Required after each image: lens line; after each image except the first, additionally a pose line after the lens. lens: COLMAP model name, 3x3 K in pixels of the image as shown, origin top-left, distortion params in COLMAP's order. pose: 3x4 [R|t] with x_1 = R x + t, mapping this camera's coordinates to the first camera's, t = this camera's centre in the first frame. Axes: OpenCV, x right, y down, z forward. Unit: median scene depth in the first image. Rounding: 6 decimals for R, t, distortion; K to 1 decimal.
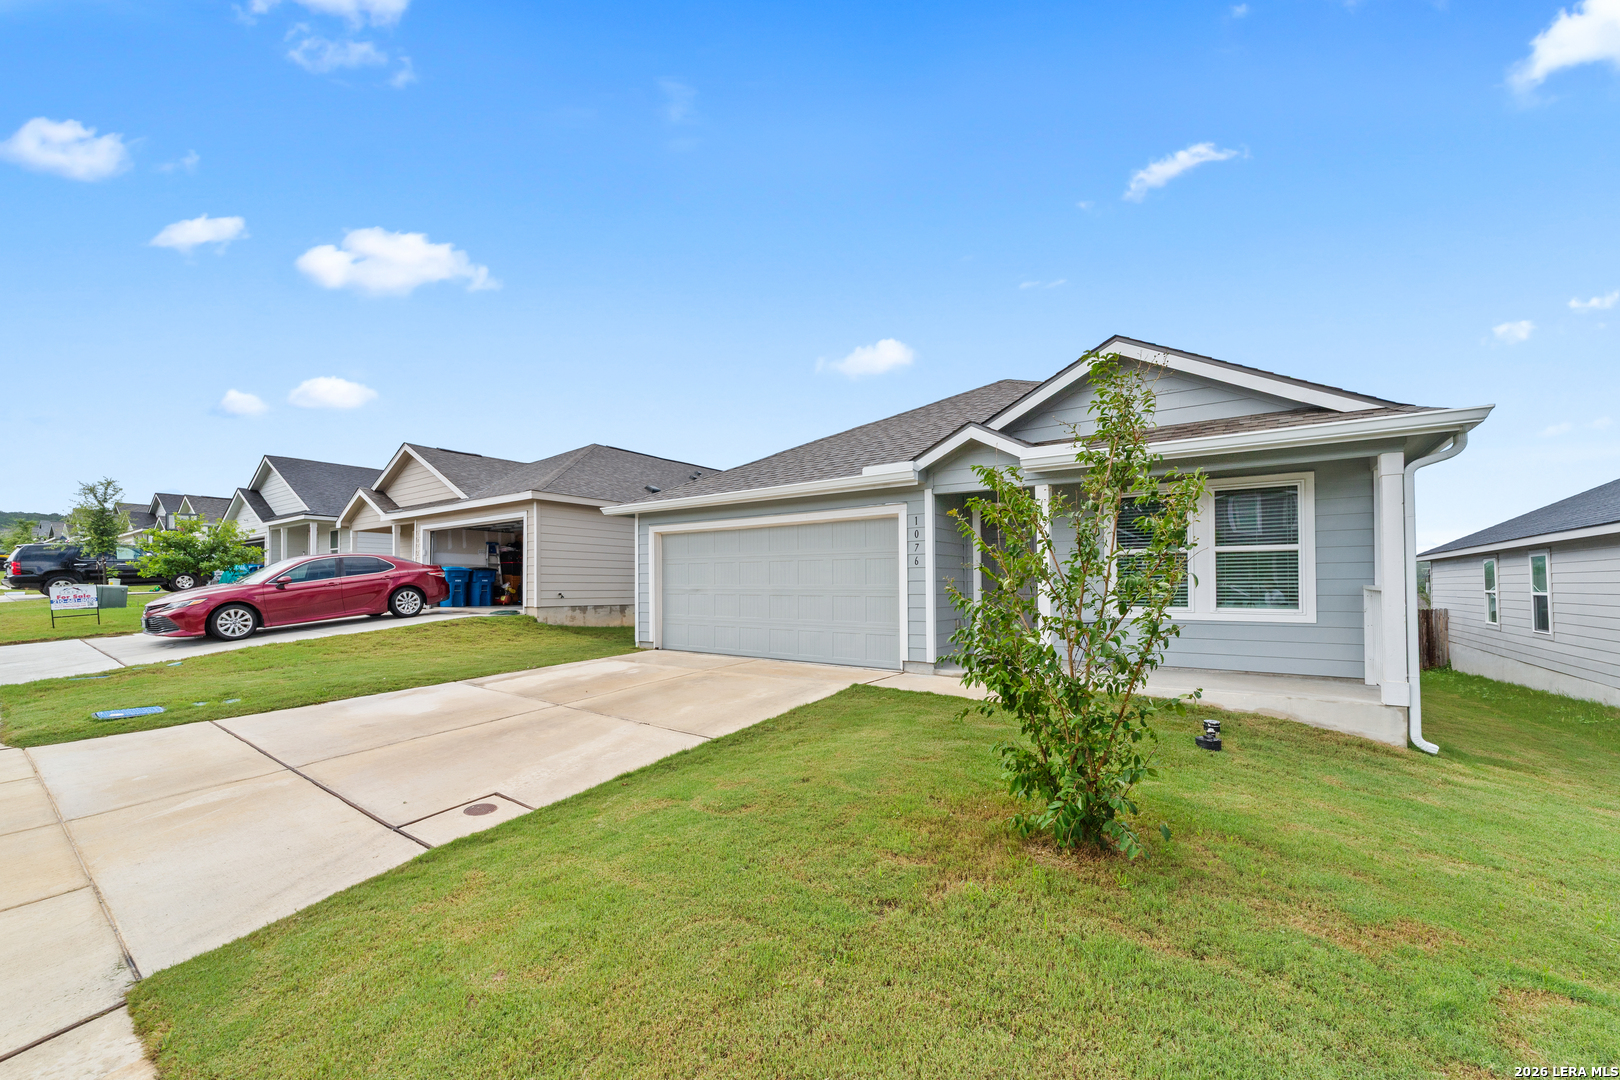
lens RADIAL K [[649.3, 0, 782.4], [0, 649.3, 578.8], [0, 0, 1]] dist [-0.008333, 0.000010]
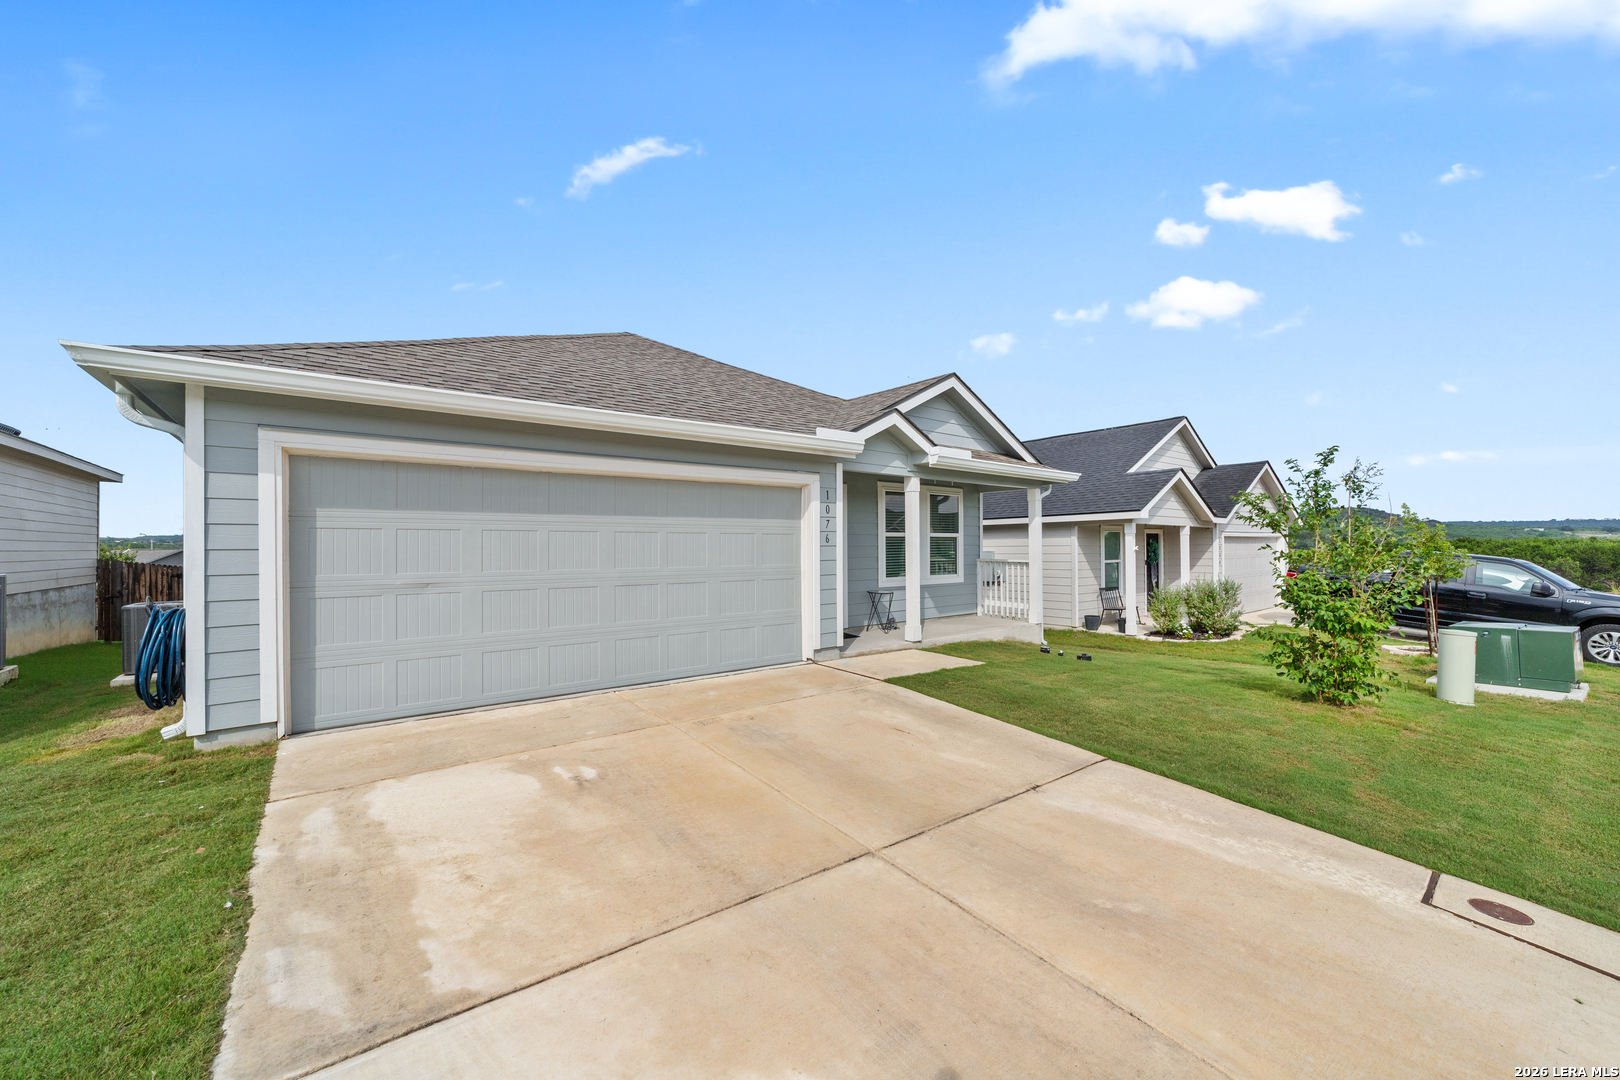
lens RADIAL K [[632.8, 0, 805.7], [0, 632.8, 543.8], [0, 0, 1]] dist [-0.009809, 0.000079]
pose [[0.251306, 0.007381, 0.967879, -0.691055], [-0.002003, 0.999973, -0.007106, -0.013905], [-0.967905, -0.000153, 0.251314, 0.826377]]
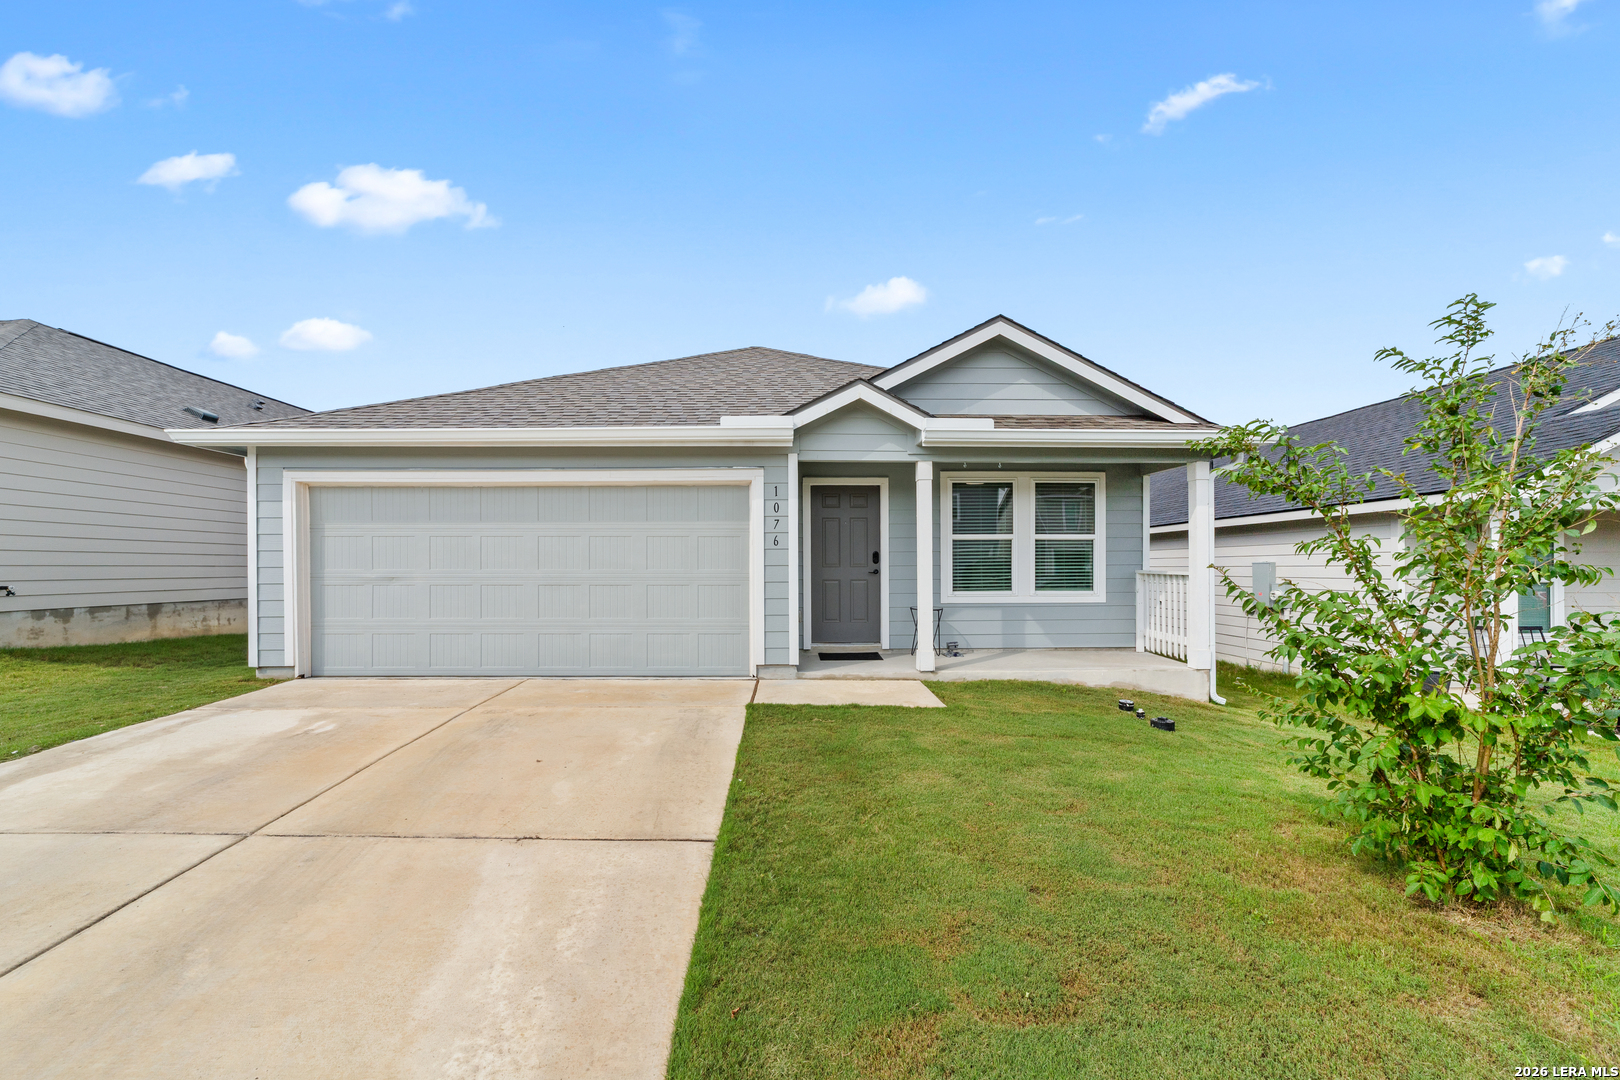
lens RADIAL K [[647.0, 0, 800.5], [0, 647.0, 571.8], [0, 0, 1]] dist [-0.012051, 0.007076]
pose [[0.788880, -0.003836, 0.614535, -0.274633], [-0.005596, 0.999894, 0.013426, 0.000250], [-0.614522, -0.014030, 0.788775, 0.351274]]
